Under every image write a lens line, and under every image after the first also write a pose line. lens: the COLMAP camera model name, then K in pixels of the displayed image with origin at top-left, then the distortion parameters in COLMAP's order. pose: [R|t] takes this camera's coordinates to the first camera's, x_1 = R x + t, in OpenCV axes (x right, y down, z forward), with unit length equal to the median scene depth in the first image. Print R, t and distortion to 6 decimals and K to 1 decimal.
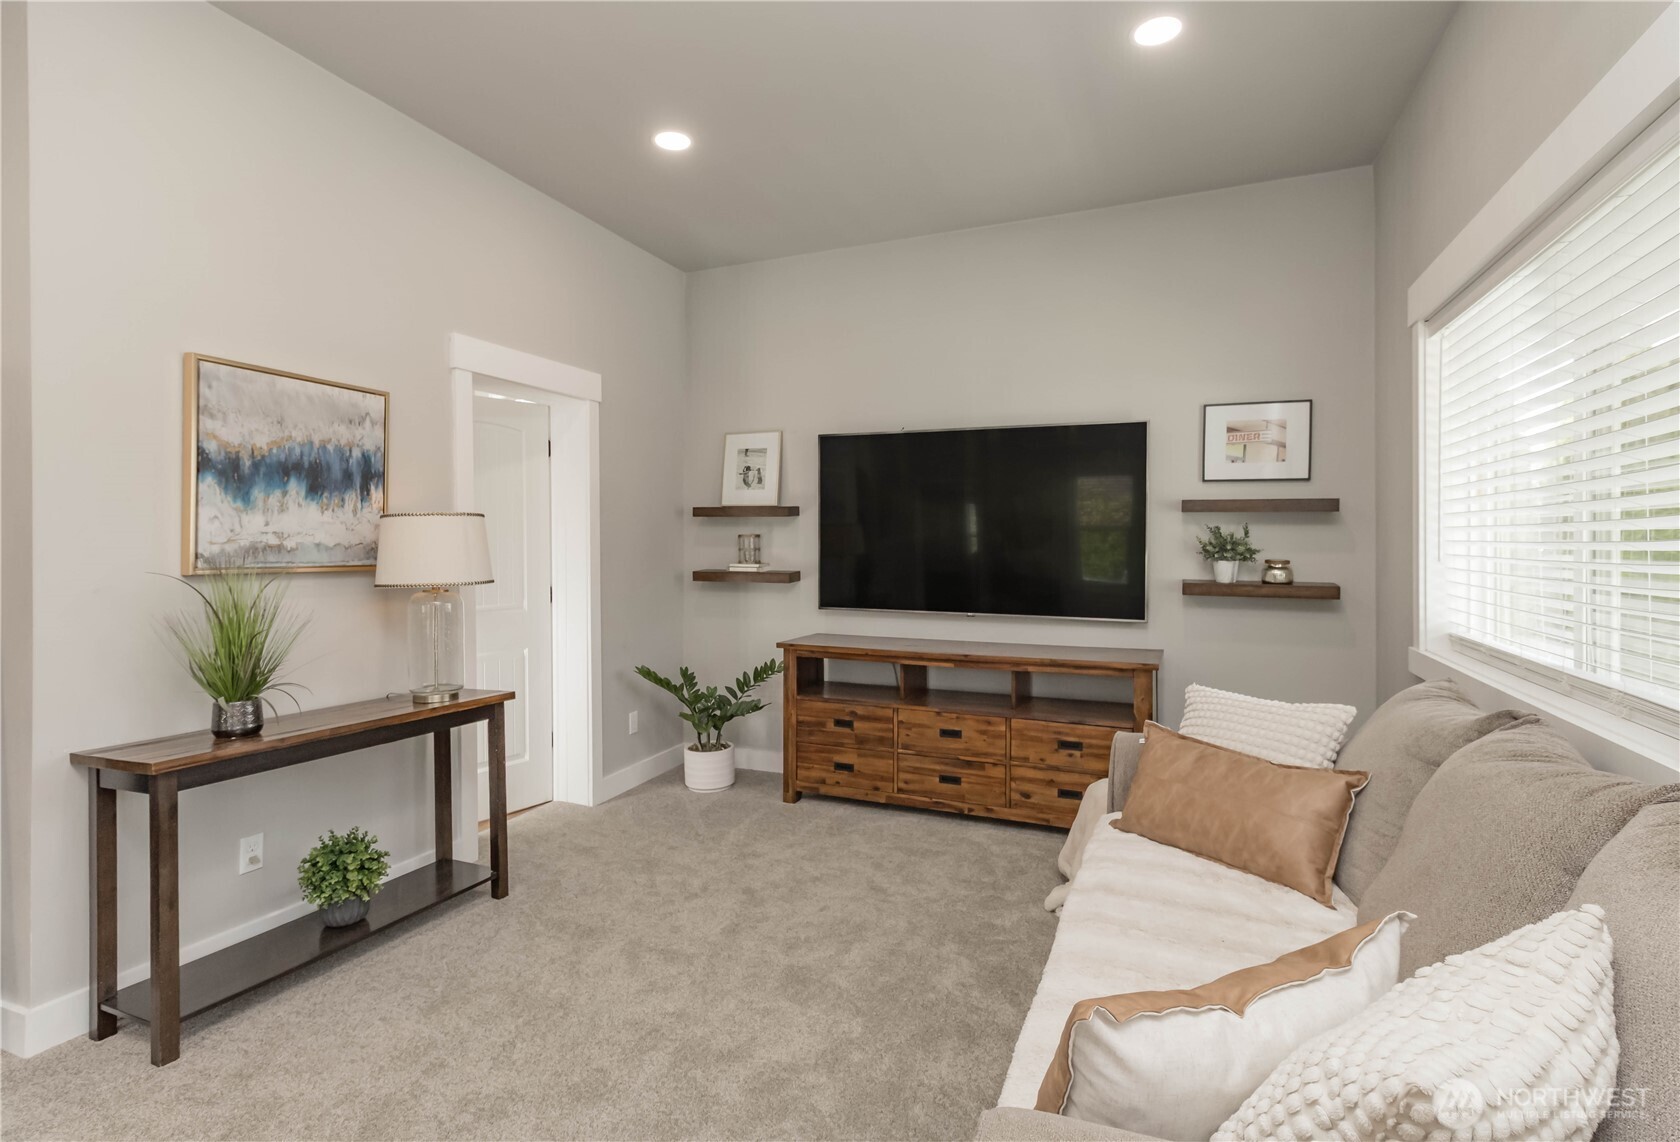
lens RADIAL K [[818.2, 0, 844.1], [0, 818.2, 559.0], [0, 0, 1]] dist [0.011663, 0.000086]
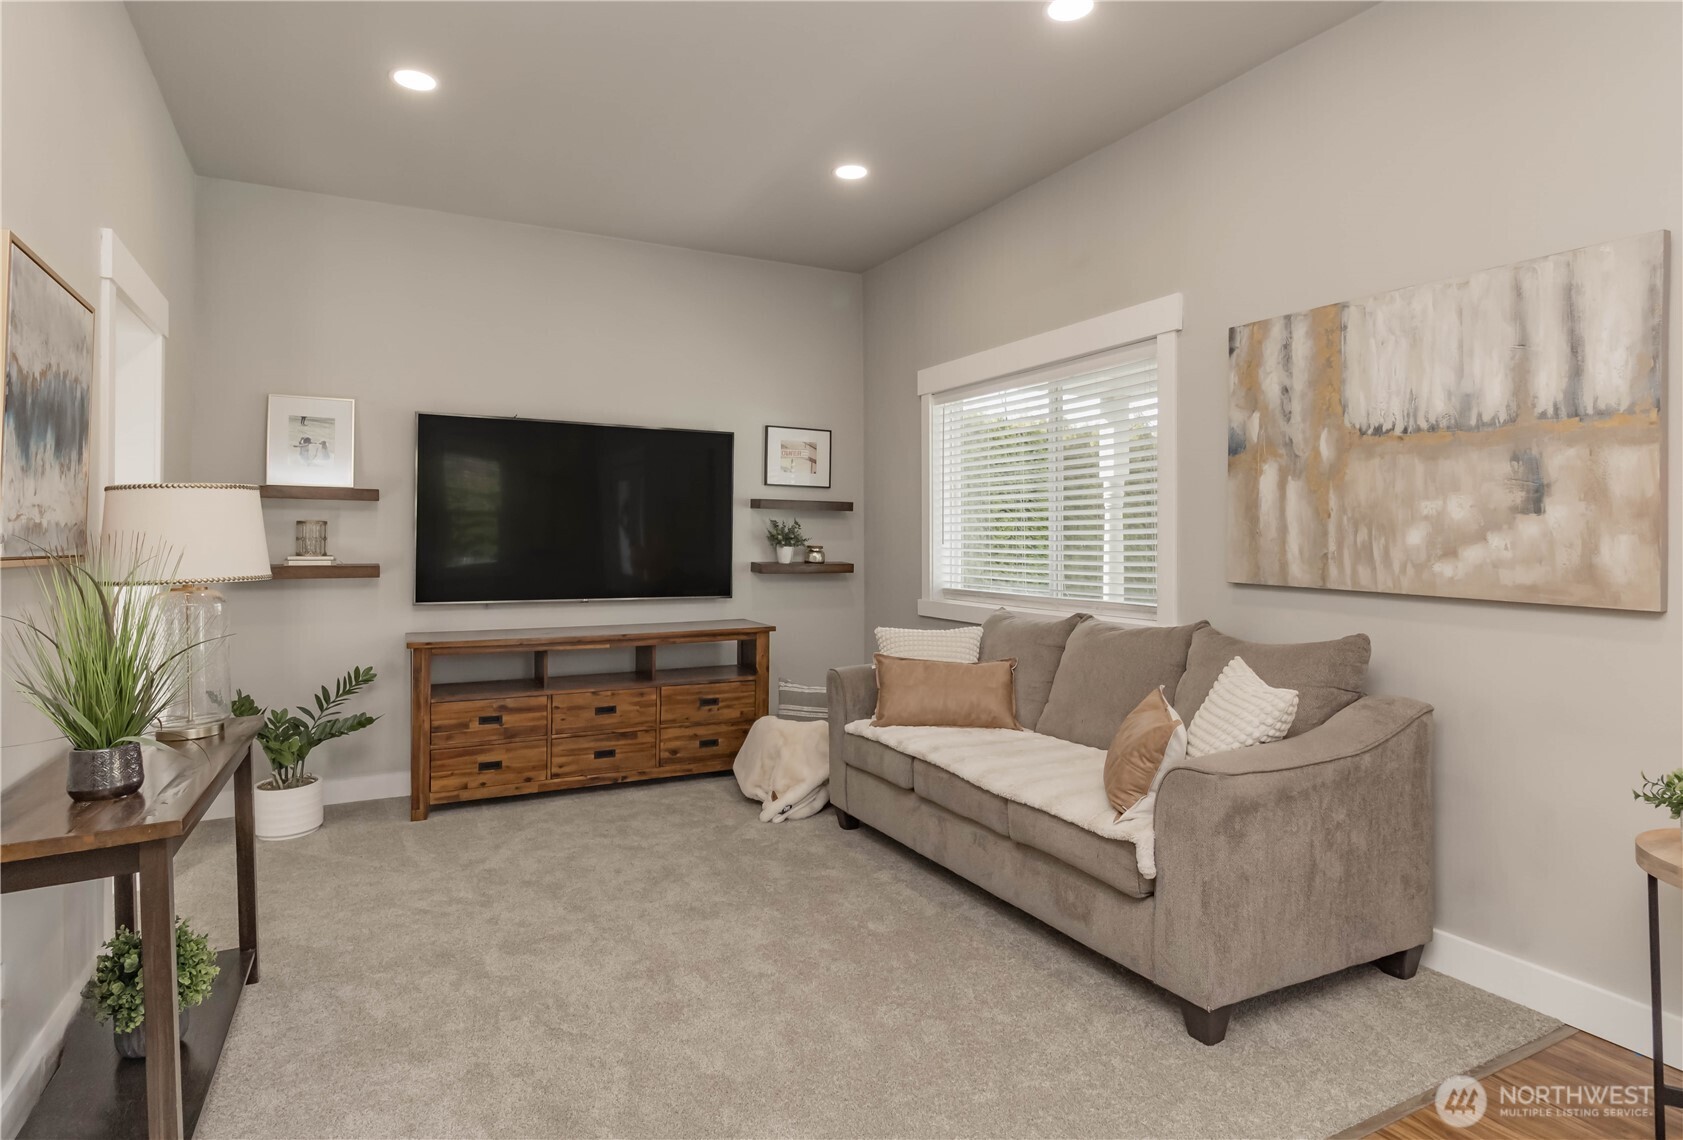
lens RADIAL K [[902.8, 0, 825.5], [0, 902.8, 543.3], [0, 0, 1]] dist [-0.000326, -0.000394]
pose [[0.643385, -0.002482, 0.765539, -0.588071], [0.014183, 0.999862, -0.008678, 0.010333], [-0.765412, 0.016441, 0.643331, 0.022599]]
